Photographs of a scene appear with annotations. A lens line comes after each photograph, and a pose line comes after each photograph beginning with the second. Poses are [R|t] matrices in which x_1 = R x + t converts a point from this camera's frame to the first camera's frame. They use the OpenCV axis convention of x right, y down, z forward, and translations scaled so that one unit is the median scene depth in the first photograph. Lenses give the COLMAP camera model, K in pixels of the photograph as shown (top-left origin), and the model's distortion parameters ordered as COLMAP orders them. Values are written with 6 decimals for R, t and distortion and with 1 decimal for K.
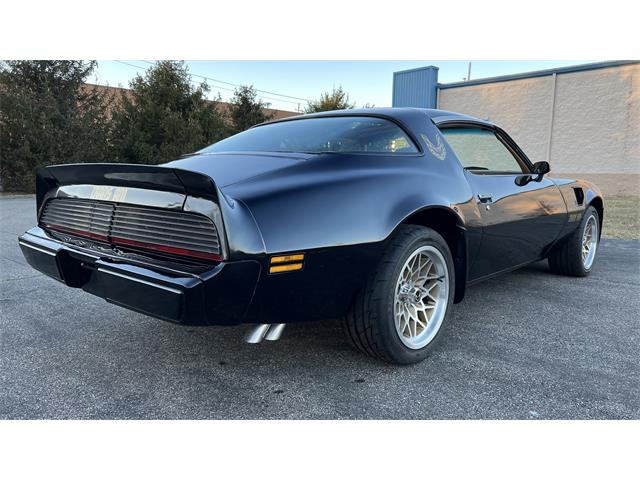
lens RADIAL K [[477.4, 0, 320.0], [0, 477.4, 240.0], [0, 0, 1]] dist [0.062781, -0.071085]
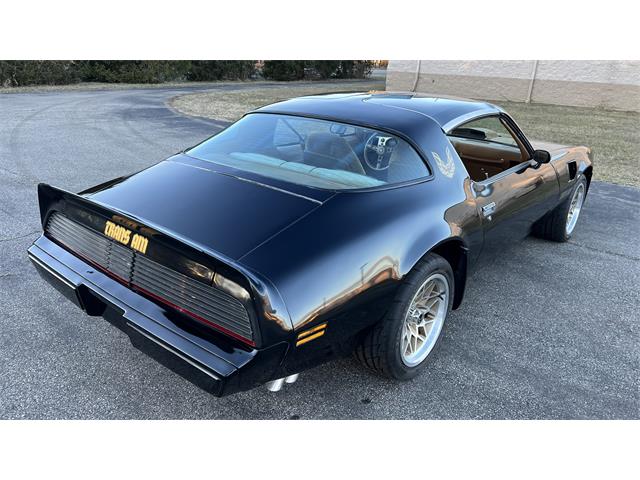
lens RADIAL K [[476.1, 0, 312.0], [0, 476.1, 238.1], [0, 0, 1]] dist [0.065476, -0.073093]
pose [[0.999071, 0.009898, 0.041951, -0.081347], [-0.019092, 0.974217, 0.224804, -0.282984], [-0.038644, -0.225396, 0.973501, 0.011504]]
